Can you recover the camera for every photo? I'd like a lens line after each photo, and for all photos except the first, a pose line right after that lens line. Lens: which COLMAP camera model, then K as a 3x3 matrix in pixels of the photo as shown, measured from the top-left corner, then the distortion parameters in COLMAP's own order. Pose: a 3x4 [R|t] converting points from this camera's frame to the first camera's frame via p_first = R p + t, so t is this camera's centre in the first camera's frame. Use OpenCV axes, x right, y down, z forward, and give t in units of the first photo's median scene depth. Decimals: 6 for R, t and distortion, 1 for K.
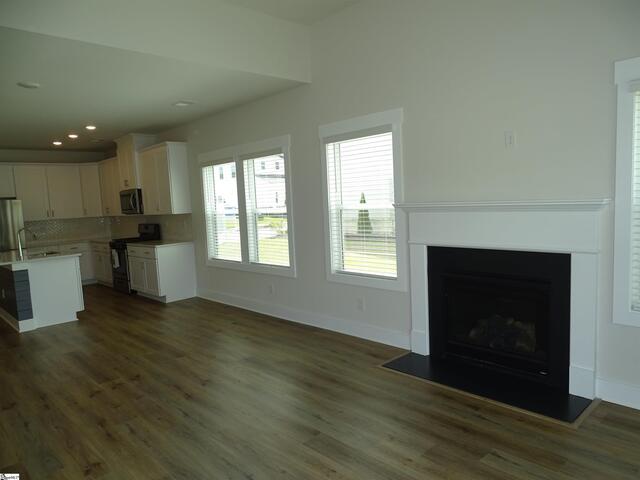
lens RADIAL K [[449.8, 0, 320.0], [0, 449.8, 240.0], [0, 0, 1]] dist [0.006057, -0.001281]
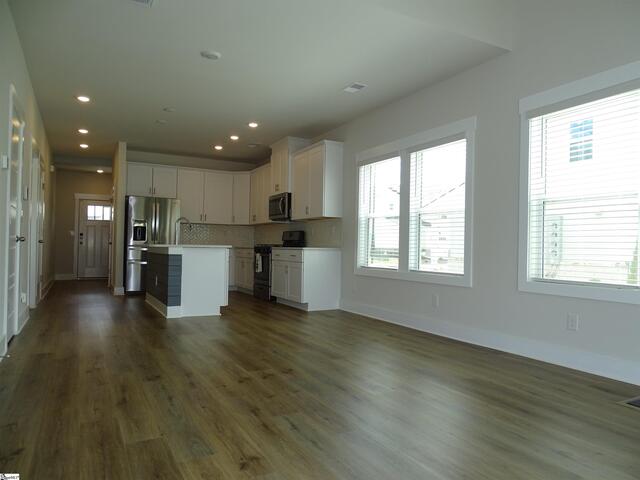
lens RADIAL K [[447.1, 0, 320.0], [0, 447.1, 240.0], [0, 0, 1]] dist [-0.012176, -0.002783]
pose [[0.963241, 0.065423, -0.260551, -0.109599], [-0.093342, 0.990971, -0.096253, 0.099279], [0.251902, 0.117036, 0.960650, 0.141249]]
